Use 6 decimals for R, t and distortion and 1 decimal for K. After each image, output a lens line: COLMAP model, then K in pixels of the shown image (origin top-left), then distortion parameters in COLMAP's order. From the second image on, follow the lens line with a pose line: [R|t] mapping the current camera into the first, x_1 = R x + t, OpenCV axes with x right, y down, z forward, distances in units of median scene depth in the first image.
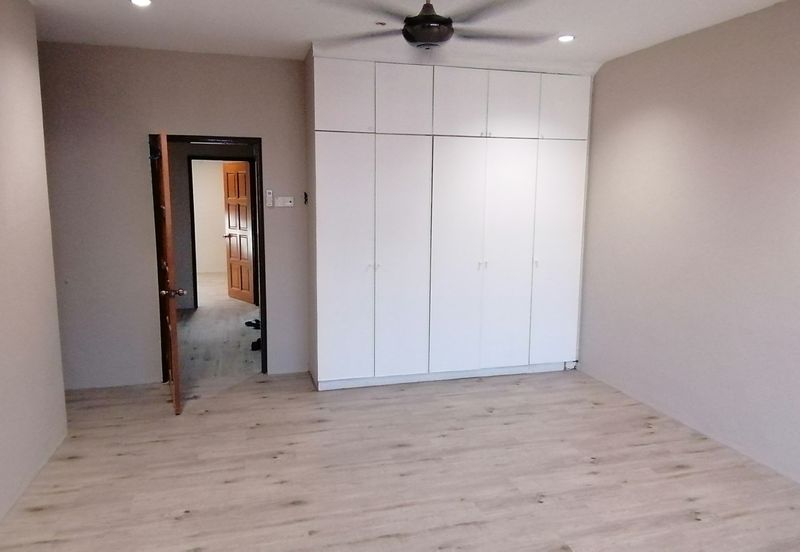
lens RADIAL K [[561.9, 0, 394.9], [0, 561.9, 268.5], [0, 0, 1]] dist [0.087400, -0.133193]
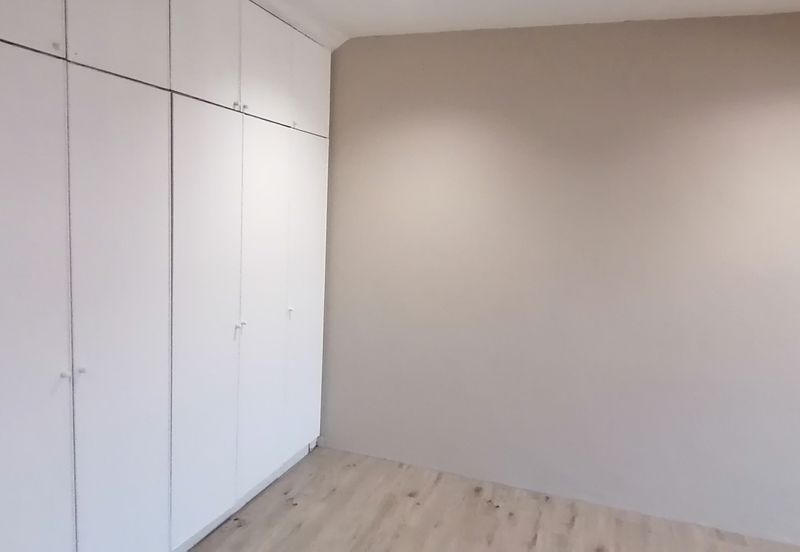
lens RADIAL K [[561.9, 0, 394.9], [0, 561.9, 268.5], [0, 0, 1]] dist [0.087400, -0.133193]
pose [[0.598894, -0.063677, 0.798293, -0.219695], [0.071299, 0.997115, 0.026047, -0.074367], [-0.797648, 0.041318, 0.601706, 0.522515]]
